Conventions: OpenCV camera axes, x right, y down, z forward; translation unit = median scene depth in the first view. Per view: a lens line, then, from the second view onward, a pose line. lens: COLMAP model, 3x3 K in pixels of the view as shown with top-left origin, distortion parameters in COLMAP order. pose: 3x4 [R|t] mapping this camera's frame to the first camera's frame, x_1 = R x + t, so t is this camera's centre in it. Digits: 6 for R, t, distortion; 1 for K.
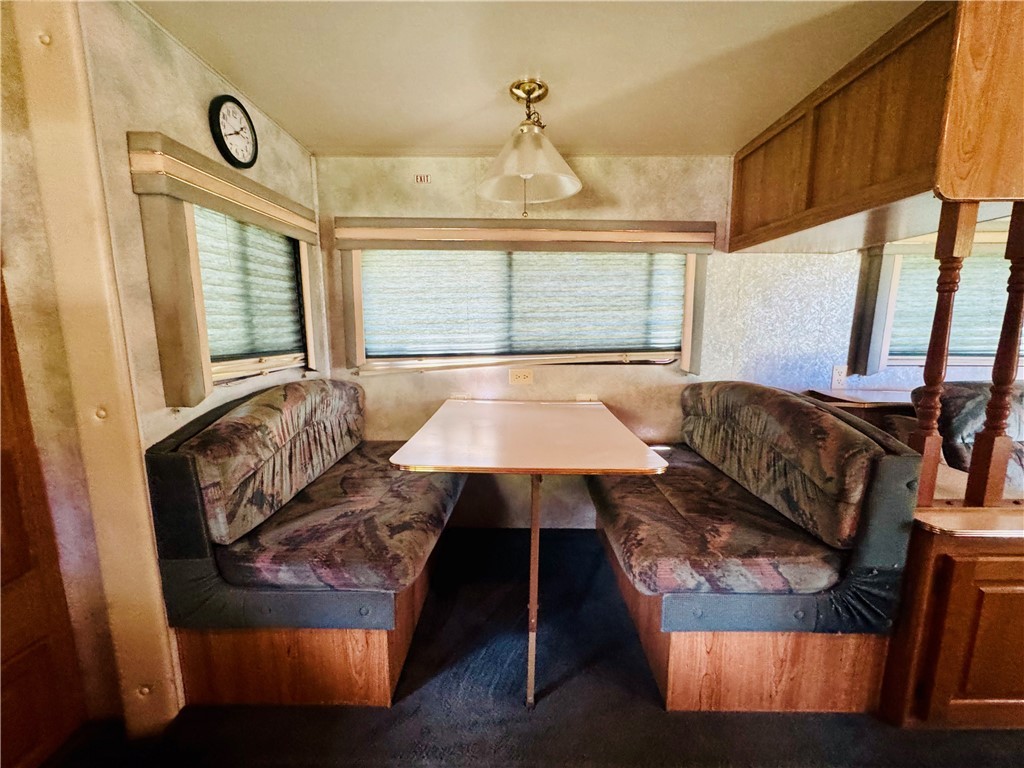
lens RADIAL K [[412.9, 0, 516.2], [0, 412.9, 384.5], [0, 0, 1]] dist [-0.005971, 0.000714]
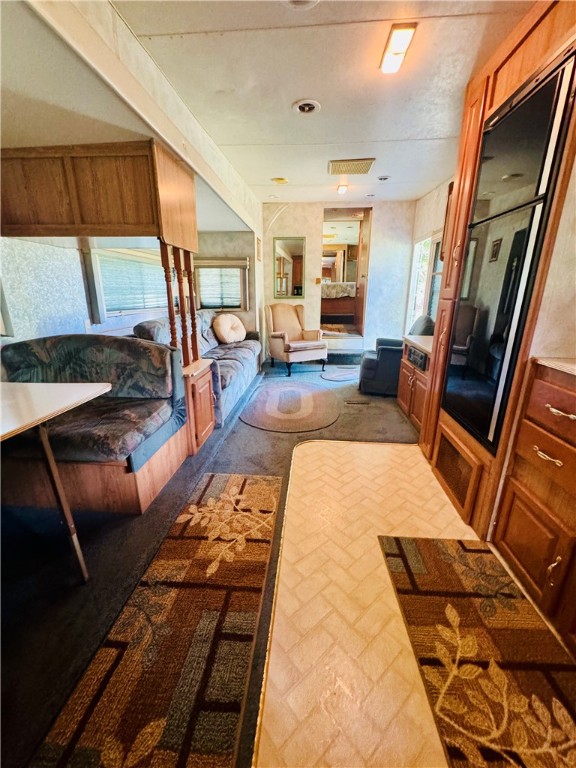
lens RADIAL K [[309.7, 0, 289.1], [0, 309.7, 383.1], [0, 0, 1]] dist [-0.005971, 0.000714]
pose [[0.066118, -0.279360, 0.957907, -0.567071], [0.138460, 0.953289, 0.268456, -0.030539], [-0.988158, 0.114882, 0.101709, 0.114241]]
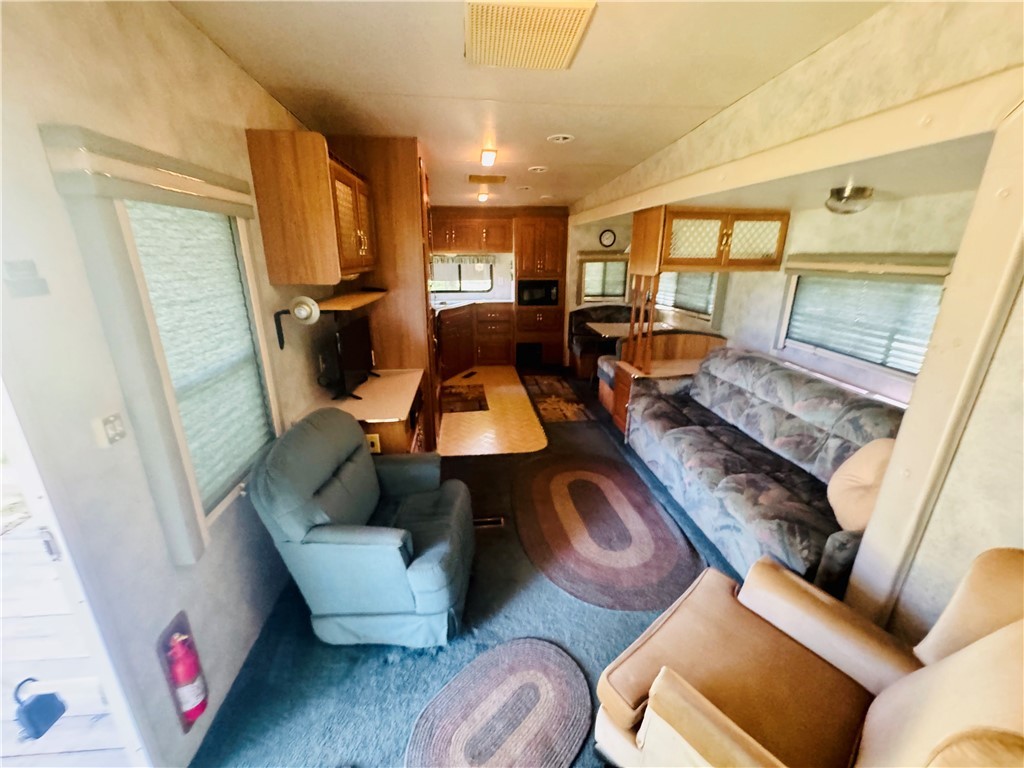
lens RADIAL K [[412.9, 0, 510.2], [0, 412.9, 386.3], [0, 0, 1]] dist [-0.005971, 0.000714]
pose [[0.116536, 0.312021, -0.942901, 2.985452], [-0.146710, 0.944363, 0.294373, -0.268221], [0.982291, 0.104028, 0.155829, -0.336582]]
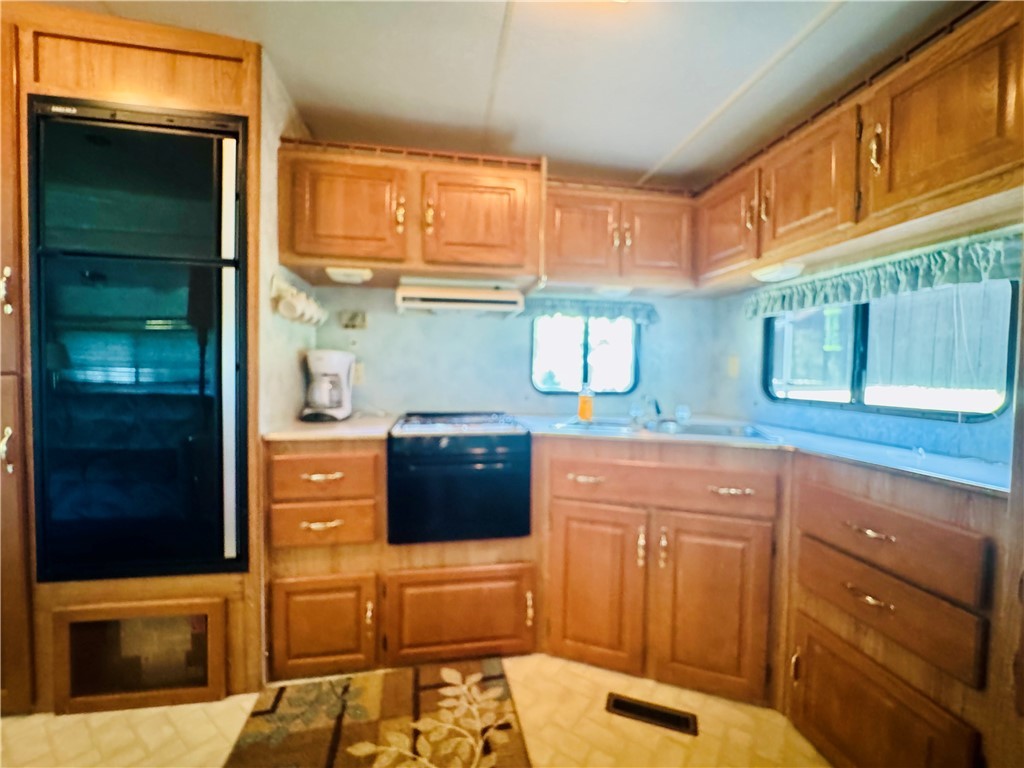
lens RADIAL K [[412.9, 0, 510.9], [0, 412.9, 383.5], [0, 0, 1]] dist [-0.005971, 0.000714]
pose [[-0.983264, -0.002721, -0.182164, -0.111475], [-0.036118, 0.982955, 0.180266, -0.101470], [0.178568, 0.183829, -0.966603, 0.571055]]
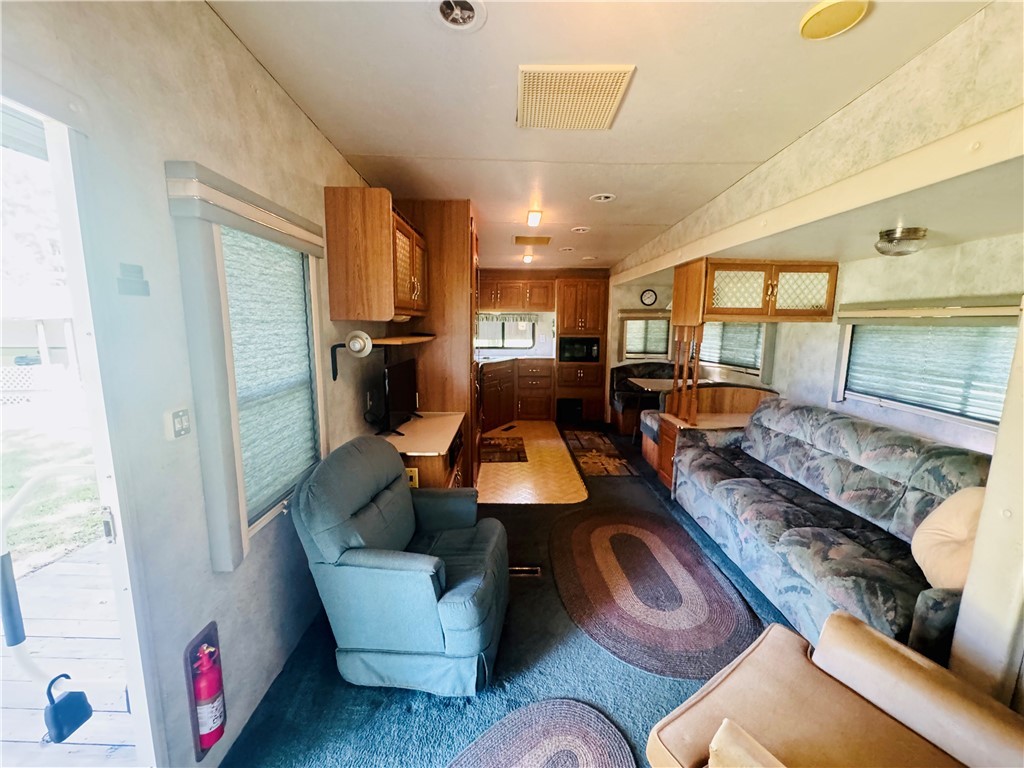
lens RADIAL K [[412.9, 0, 509.9], [0, 412.9, 385.9], [0, 0, 1]] dist [-0.005971, 0.000714]
pose [[0.016703, 0.160896, -0.986830, 3.011751], [-0.151340, 0.976003, 0.156569, -0.175183], [0.988341, 0.146732, 0.040652, -0.328576]]
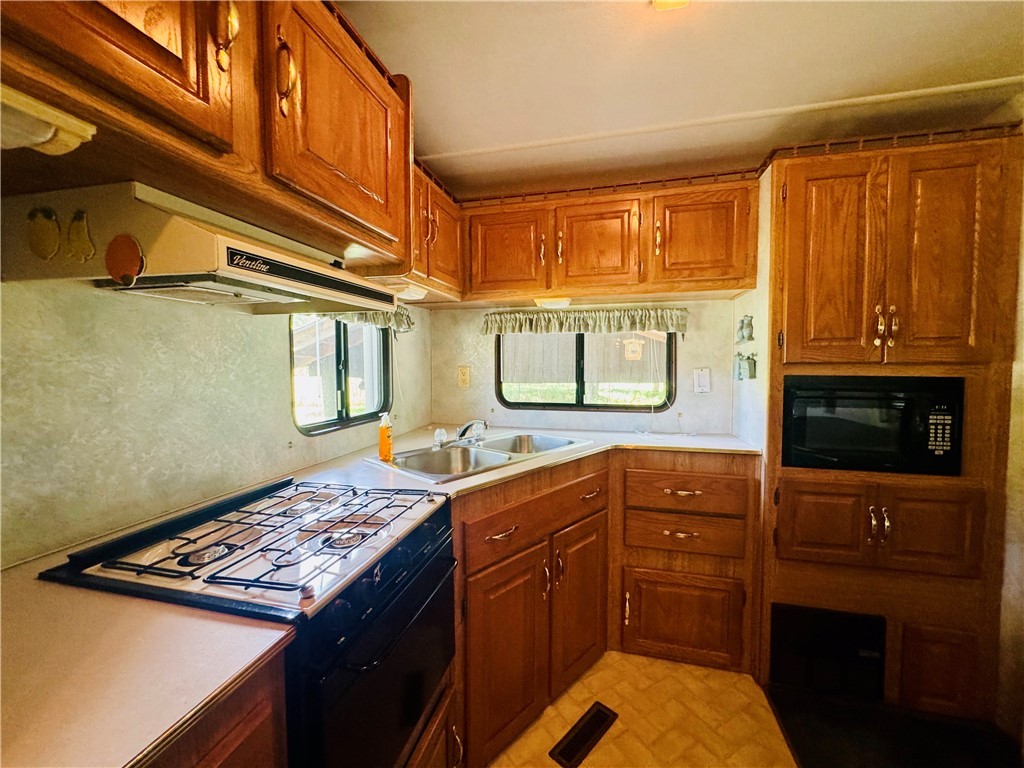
lens RADIAL K [[412.9, 0, 511.5], [0, 412.9, 383.1], [0, 0, 1]] dist [-0.005971, 0.000714]
pose [[-0.223809, 0.055988, -0.973024, 0.311608], [-0.140004, 0.986148, 0.088946, -0.064927], [0.964525, 0.156134, -0.212871, -0.216435]]
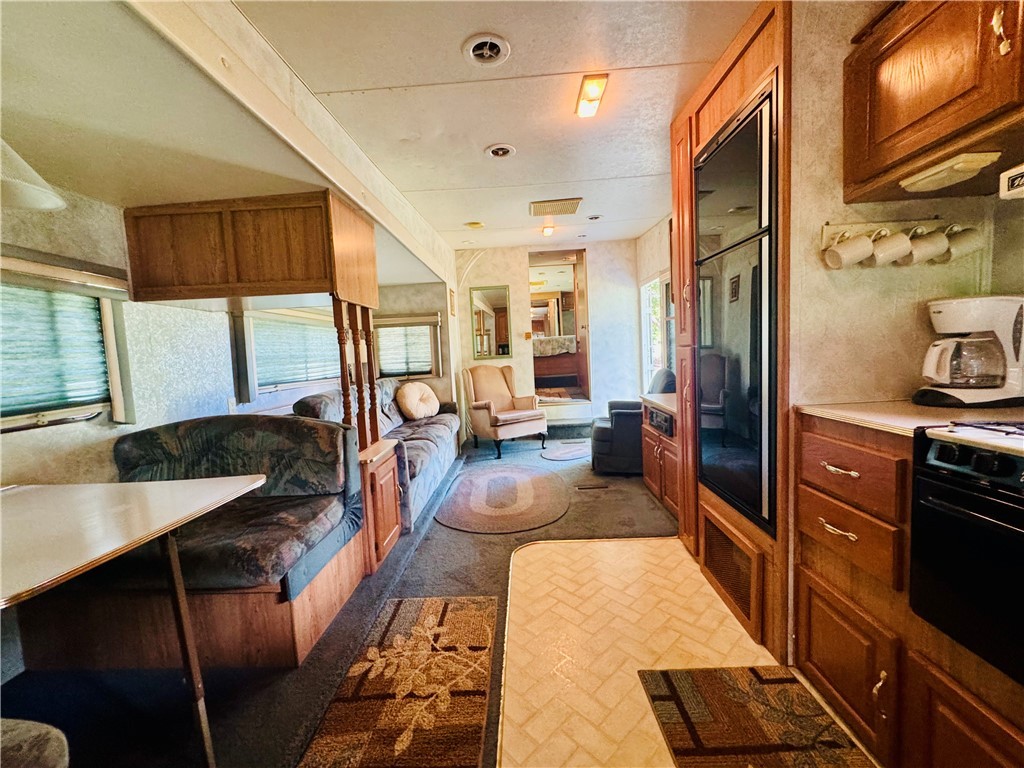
lens RADIAL K [[412.9, 0, 511.4], [0, 412.9, 383.6], [0, 0, 1]] dist [-0.005971, 0.000714]
pose [[0.020461, -0.075630, 0.996926, -0.622850], [0.193448, 0.978591, 0.070268, -0.015793], [-0.980897, 0.191415, 0.034653, 0.114451]]
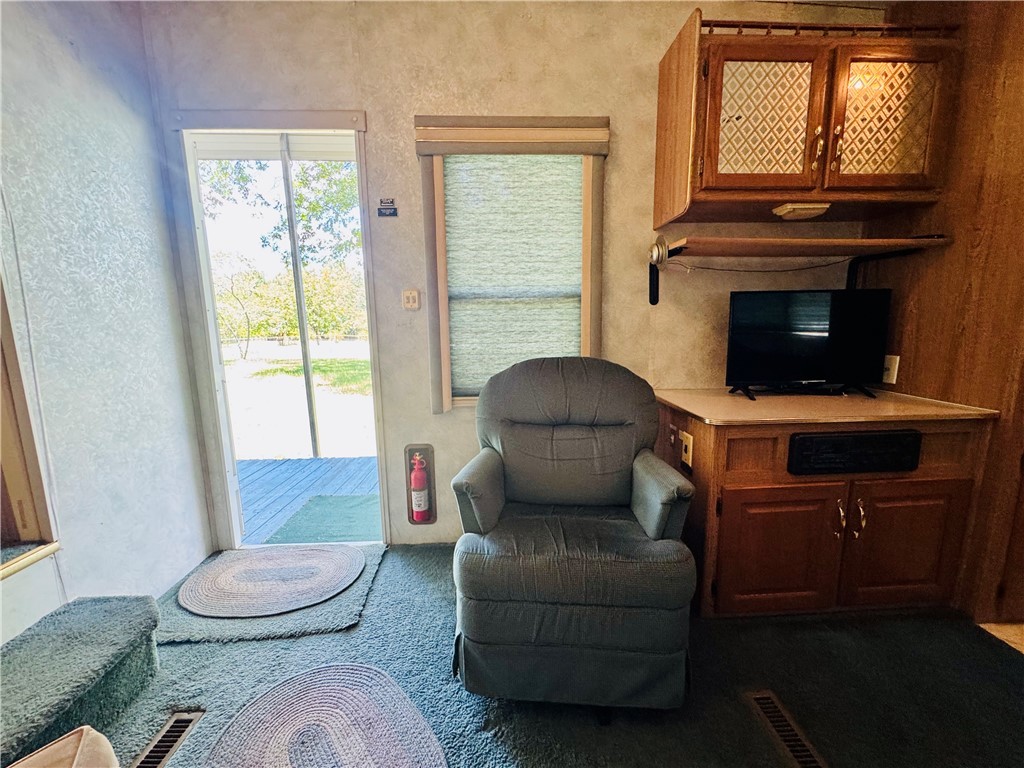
lens RADIAL K [[412.9, 0, 517.4], [0, 412.9, 381.8], [0, 0, 1]] dist [-0.005971, 0.000714]
pose [[-0.997772, 0.032174, -0.058453, 2.080863], [0.013450, 0.955059, 0.296110, -0.025763], [0.065353, 0.294664, -0.953364, 0.292913]]
